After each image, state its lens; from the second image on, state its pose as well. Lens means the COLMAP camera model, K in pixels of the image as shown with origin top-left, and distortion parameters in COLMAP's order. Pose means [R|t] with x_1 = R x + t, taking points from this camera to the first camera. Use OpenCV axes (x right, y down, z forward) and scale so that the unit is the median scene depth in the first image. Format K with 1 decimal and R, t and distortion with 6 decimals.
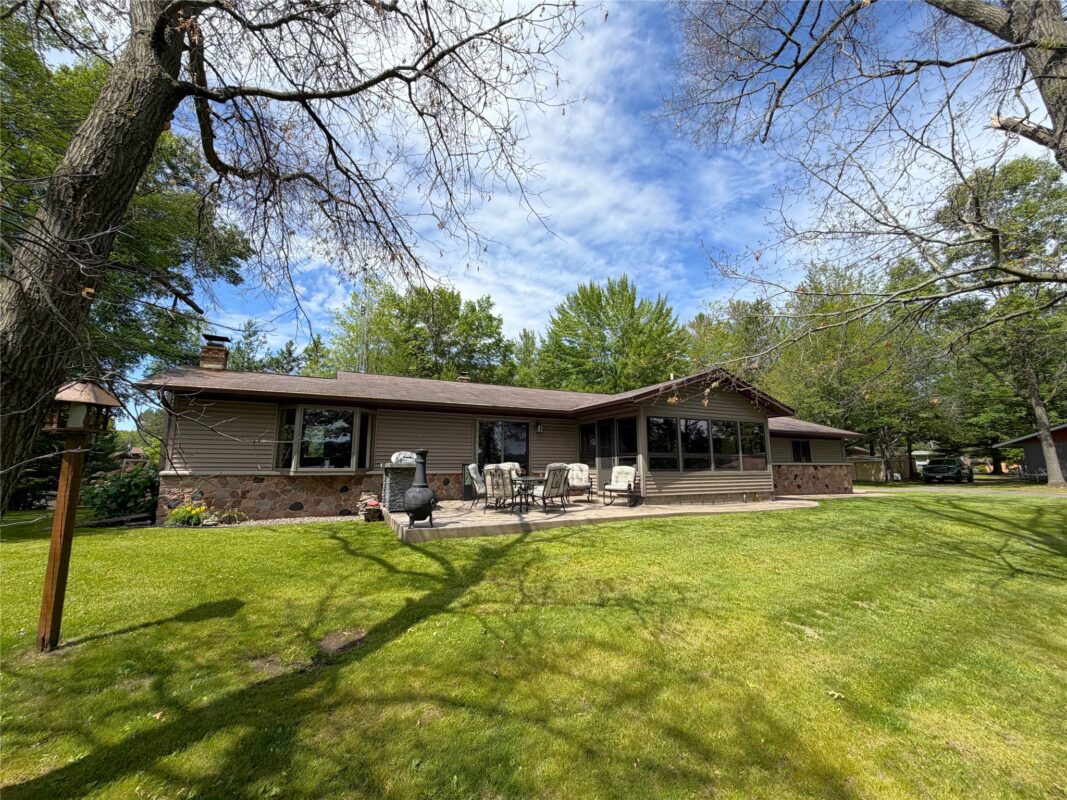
lens RADIAL K [[430.3, 0, 533.5], [0, 430.3, 400.0], [0, 0, 1]] dist [0.000179, 0.000008]
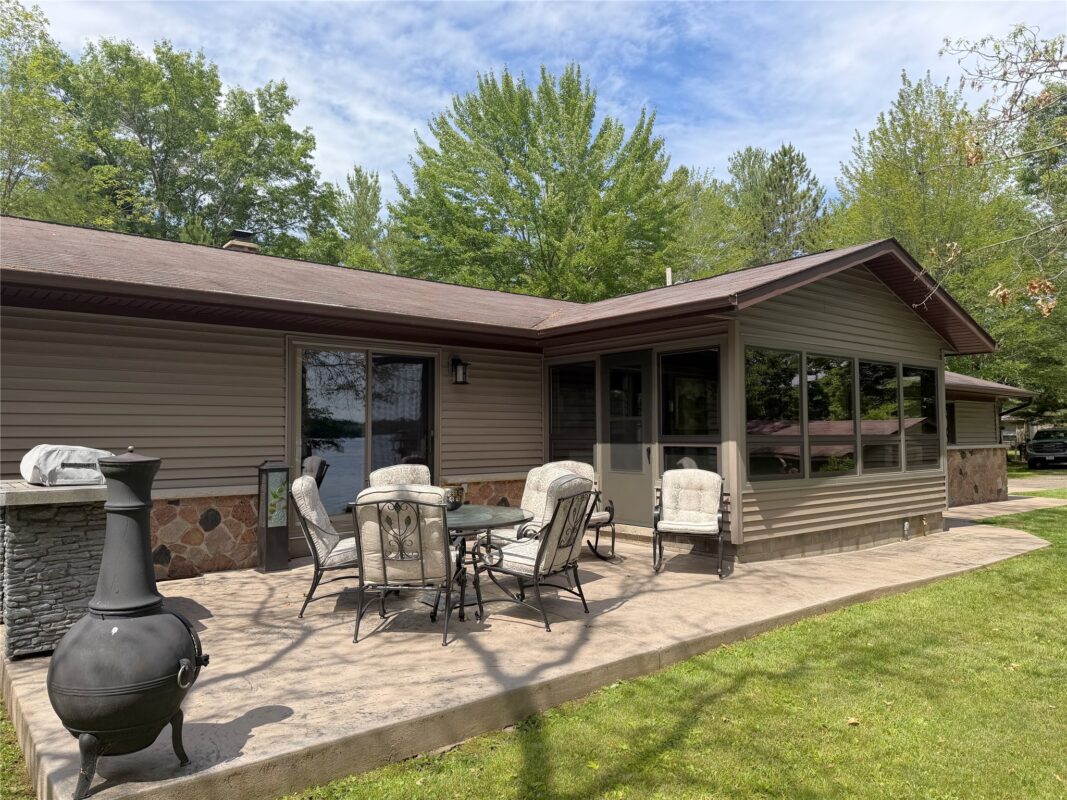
lens RADIAL K [[757.3, 0, 546.6], [0, 757.3, 399.7], [0, 0, 1]] dist [0.054927, -0.075090]
pose [[0.970275, 0.006660, 0.241913, -0.028206], [-0.031620, 0.994541, 0.099441, 0.007136], [-0.239930, -0.104135, 0.965189, 0.109829]]
